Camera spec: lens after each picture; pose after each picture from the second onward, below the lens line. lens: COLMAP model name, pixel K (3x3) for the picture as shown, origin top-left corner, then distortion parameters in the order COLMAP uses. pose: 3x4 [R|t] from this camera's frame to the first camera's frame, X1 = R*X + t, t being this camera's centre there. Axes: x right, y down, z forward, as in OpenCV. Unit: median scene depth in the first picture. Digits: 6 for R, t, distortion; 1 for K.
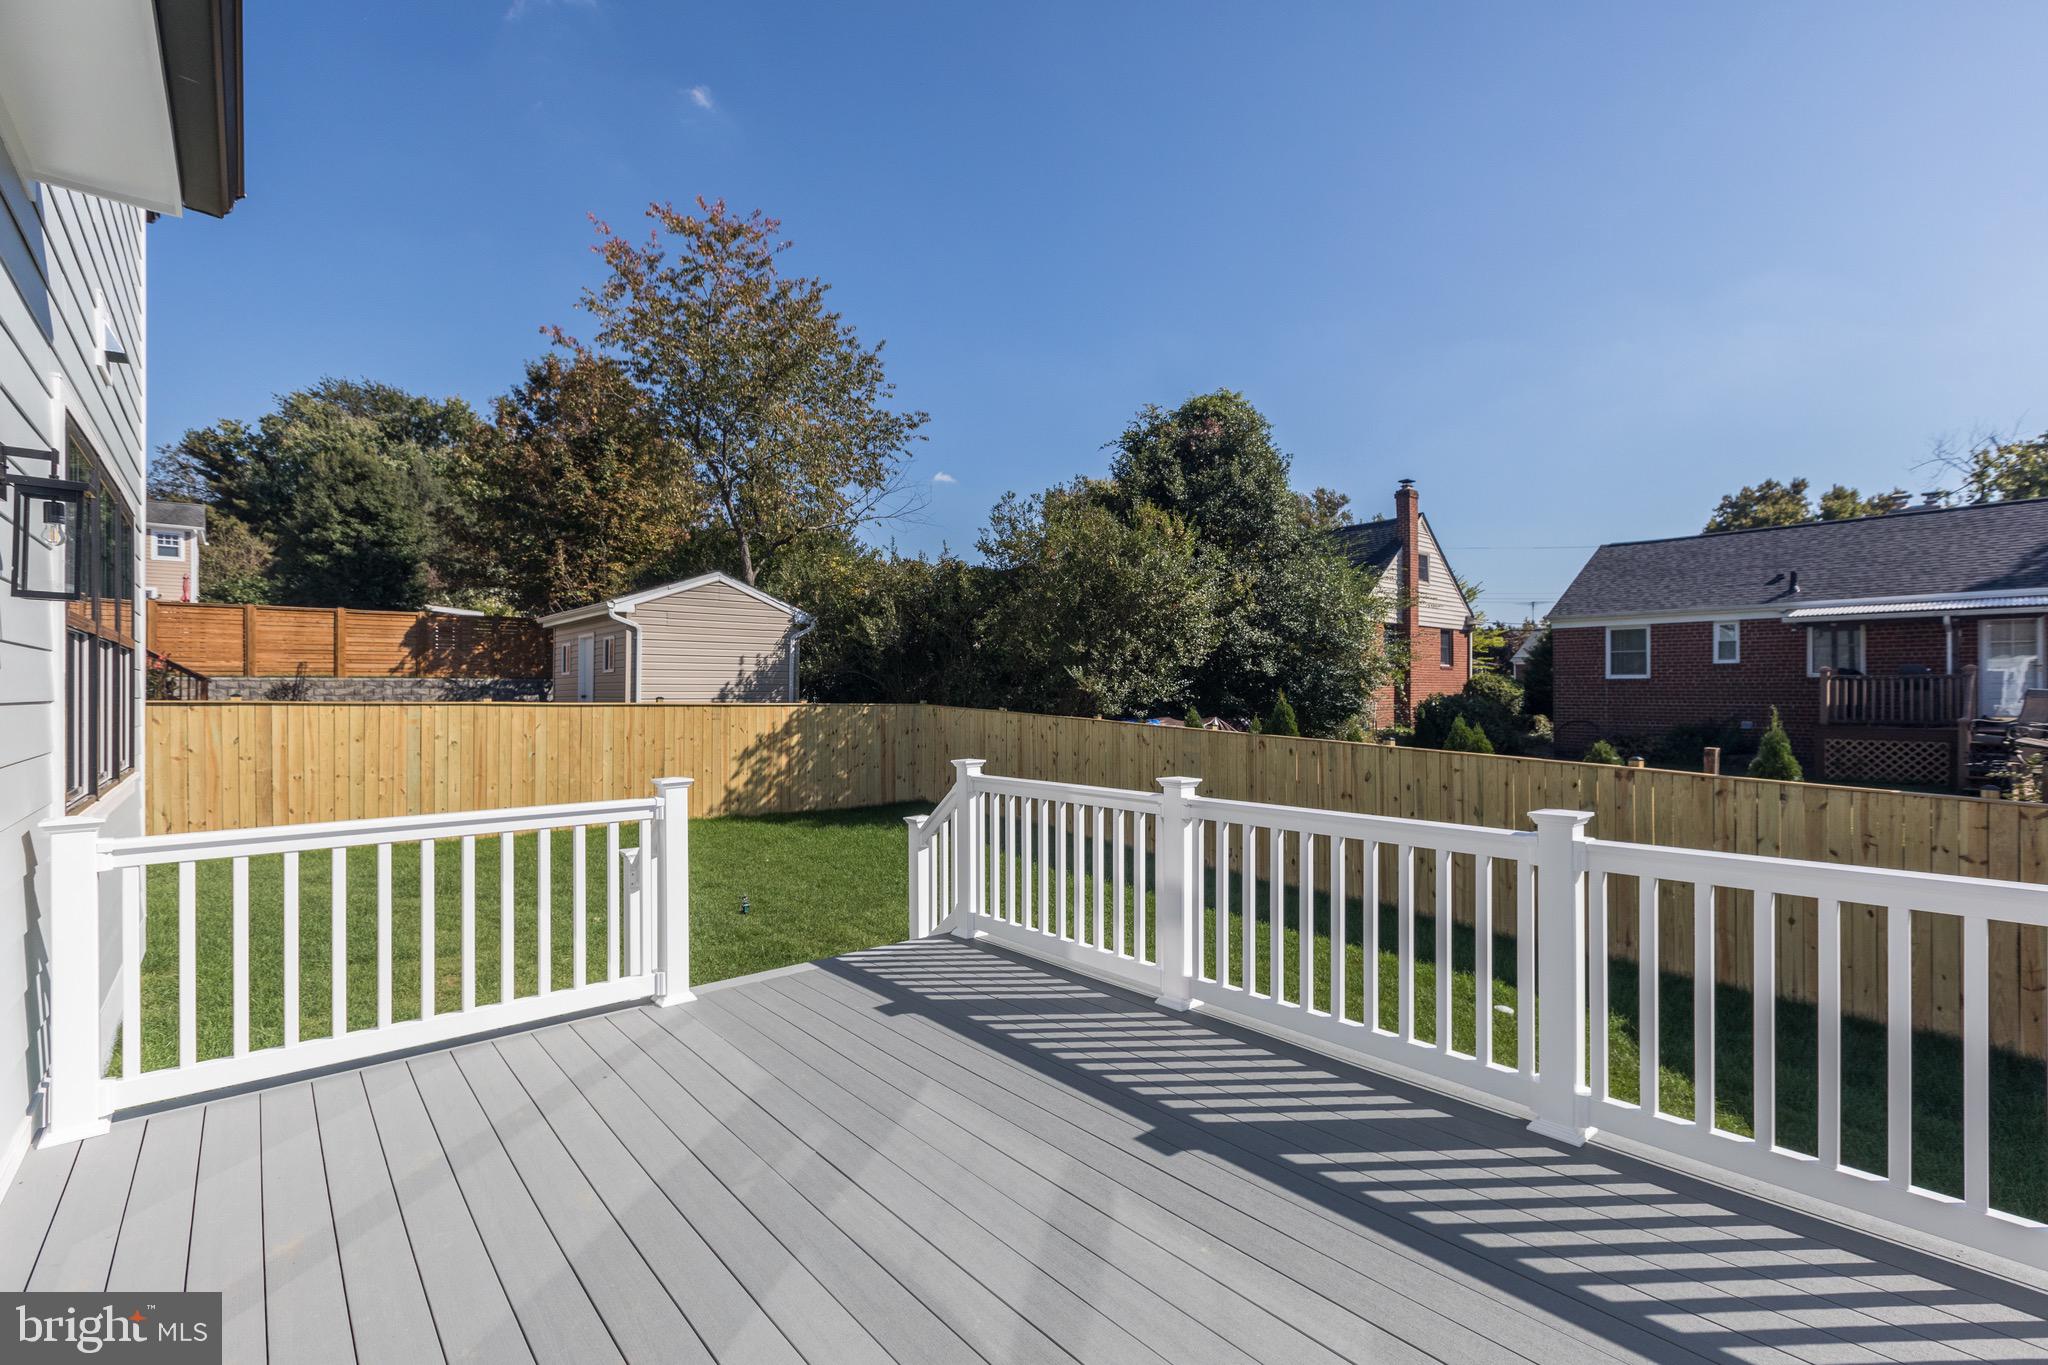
lens RADIAL K [[915.5, 0, 1024.0], [0, 915.5, 682.5], [0, 0, 1]] dist [-0.000501, -0.000635]
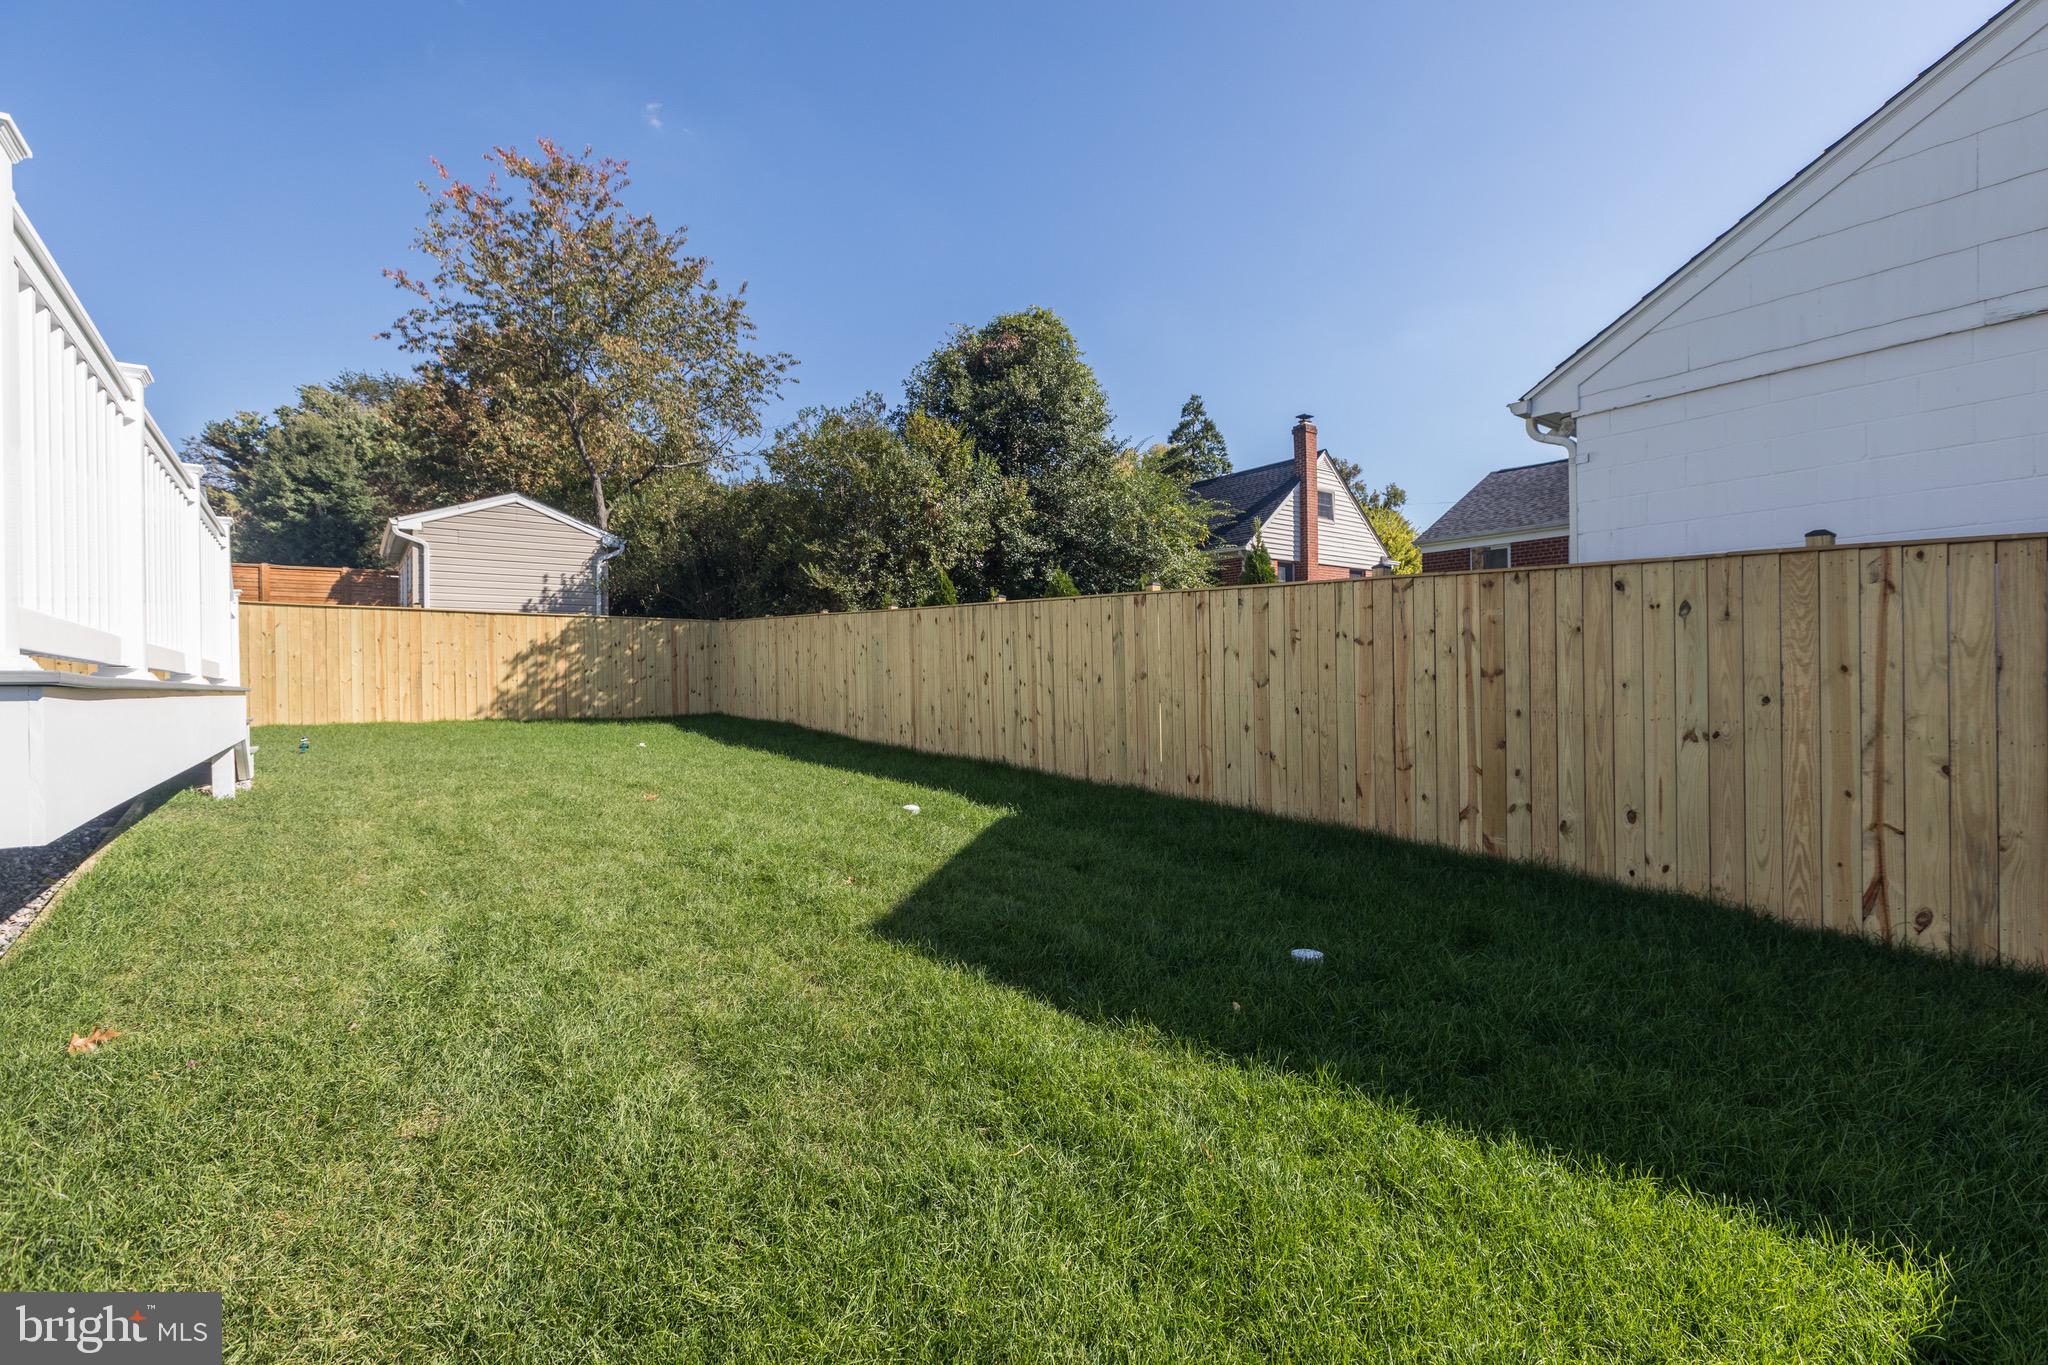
lens RADIAL K [[901.2, 0, 1024.0], [0, 901.2, 682.5], [0, 0, 1]] dist [0.002689, 0.000192]
pose [[0.998511, -0.013453, -0.052857, 0.257027], [0.014228, 0.999796, 0.014323, 0.076454], [0.052653, -0.015054, 0.998499, 0.012887]]
